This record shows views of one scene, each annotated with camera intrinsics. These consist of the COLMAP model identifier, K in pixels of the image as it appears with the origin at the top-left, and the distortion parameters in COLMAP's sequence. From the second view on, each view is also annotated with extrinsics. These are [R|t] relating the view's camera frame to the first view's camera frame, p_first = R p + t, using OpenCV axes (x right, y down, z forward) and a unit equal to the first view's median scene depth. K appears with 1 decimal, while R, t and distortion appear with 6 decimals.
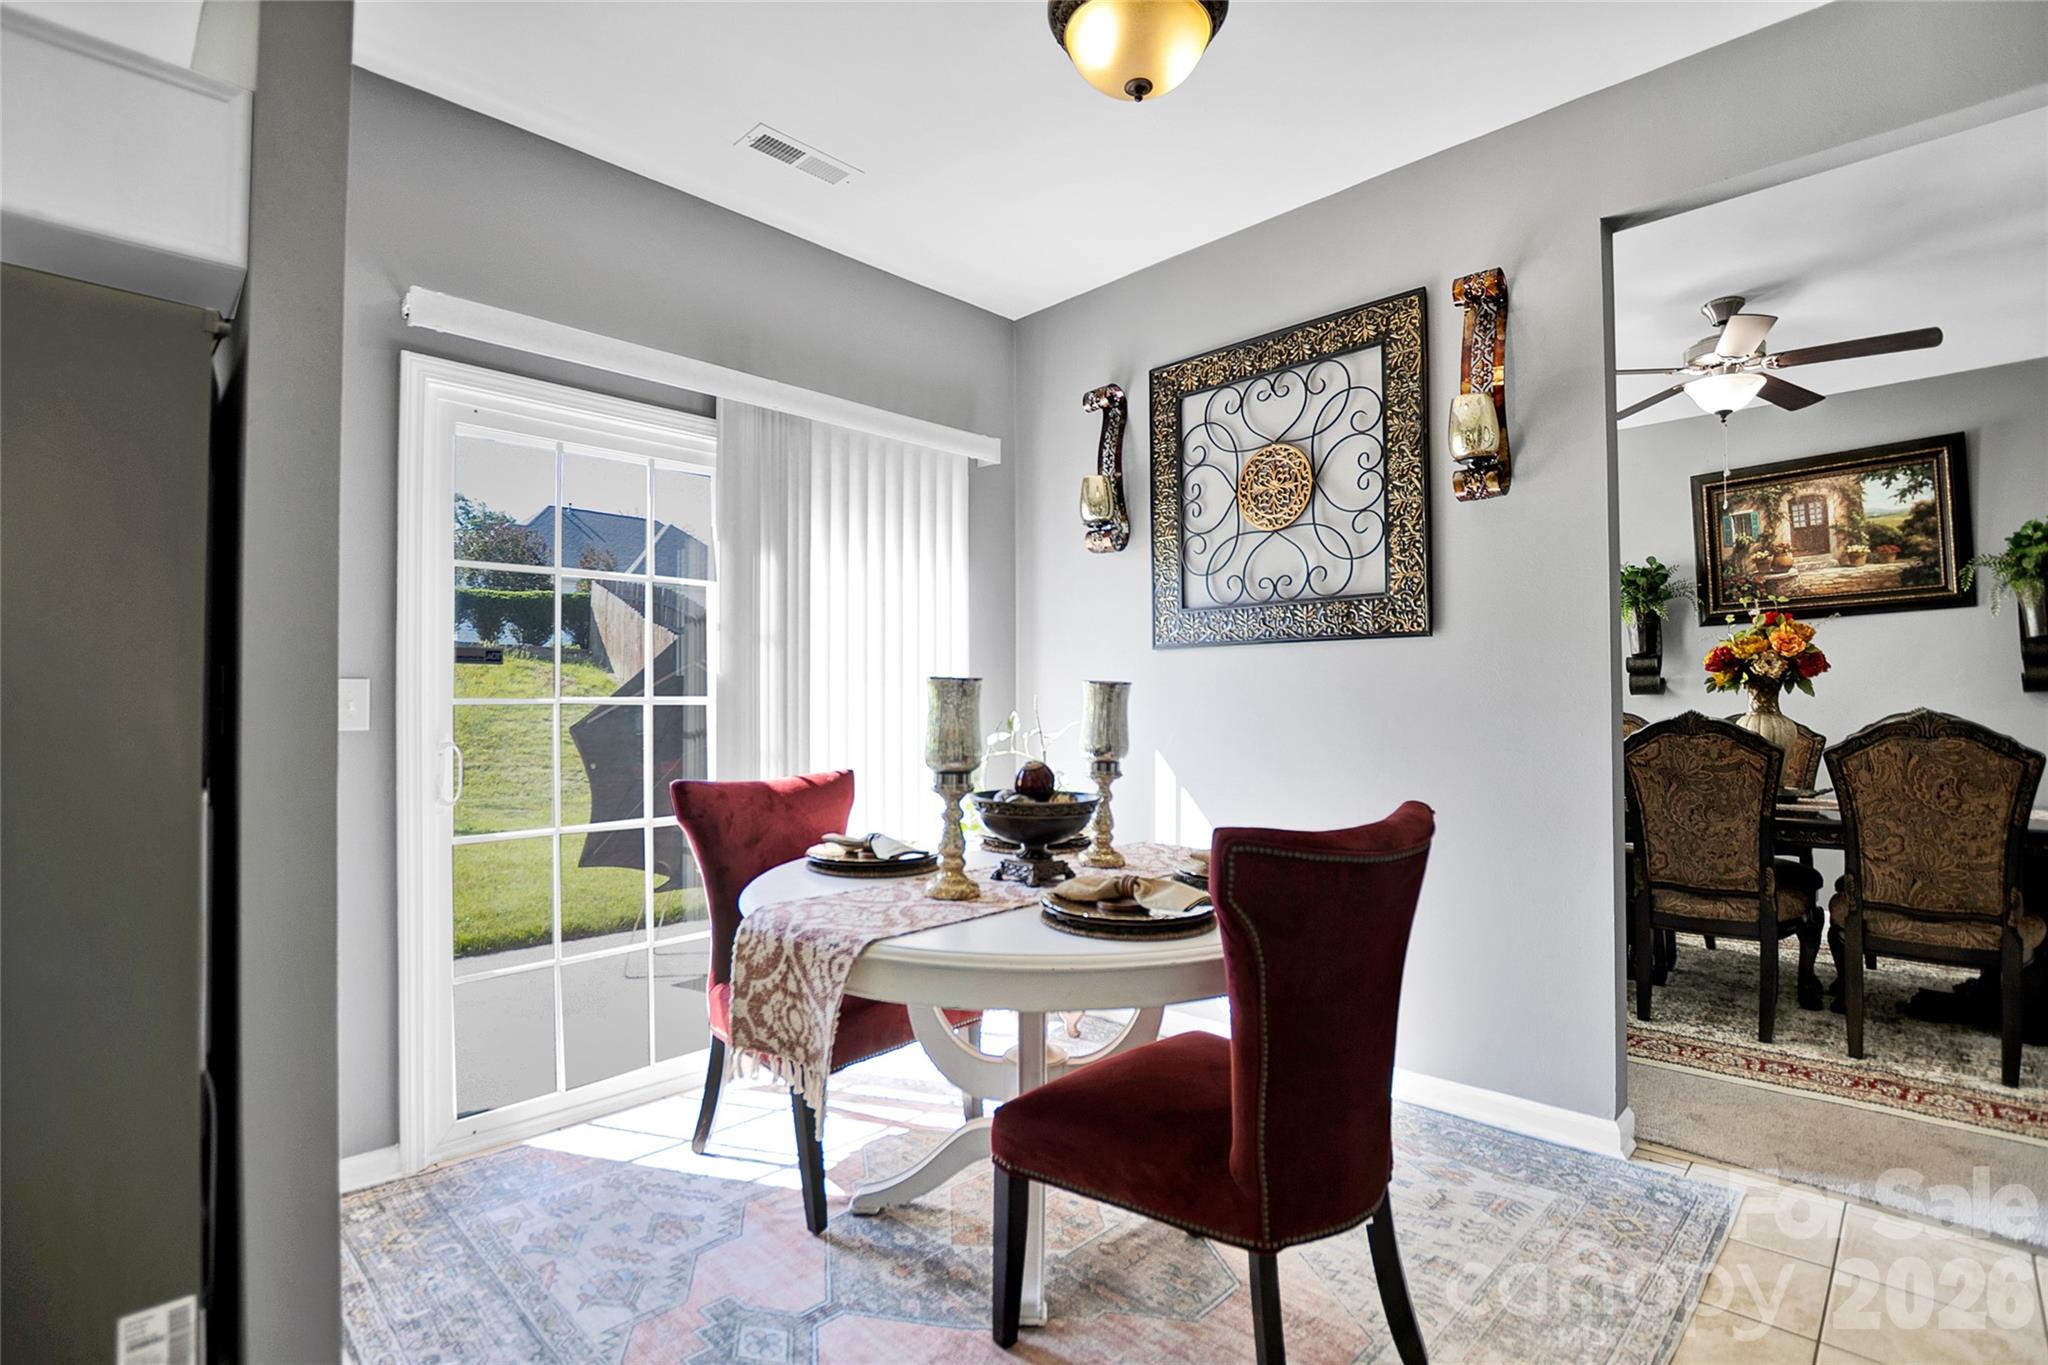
lens RADIAL K [[978.6, 0, 1018.6], [0, 978.6, 682.4], [0, 0, 1]] dist [-0.022252, 0.000592]
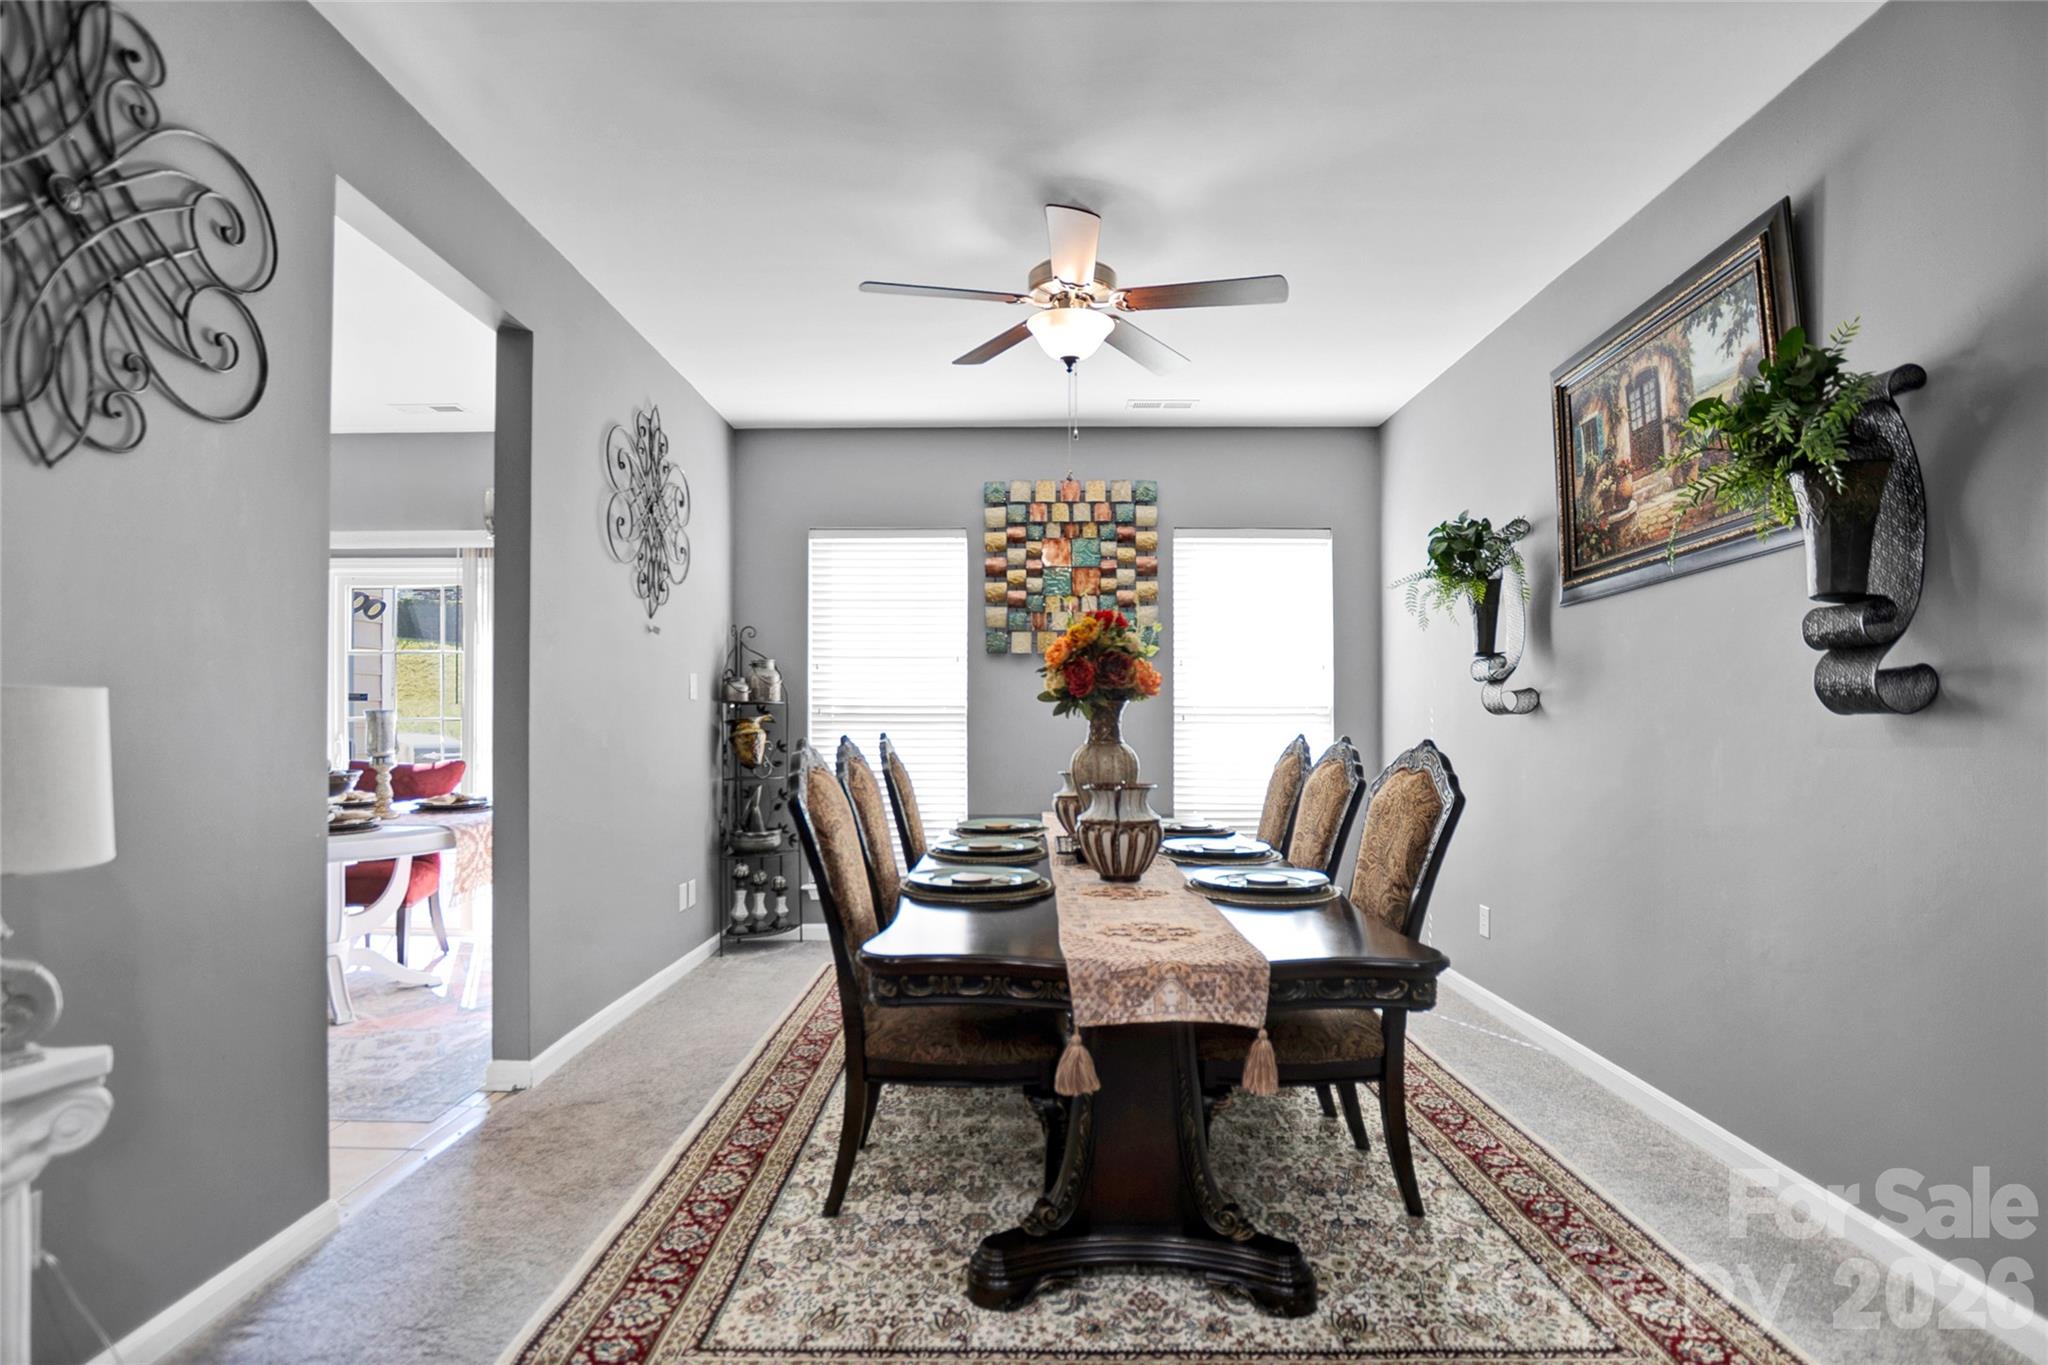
lens RADIAL K [[978.6, 0, 1020.1], [0, 978.6, 697.4], [0, 0, 1]] dist [-0.022252, 0.000592]
pose [[0.671575, -0.009387, -0.740877, 1.458830], [0.015105, 0.999885, 0.001024, -0.006597], [0.740783, -0.011879, 0.671640, 0.480490]]
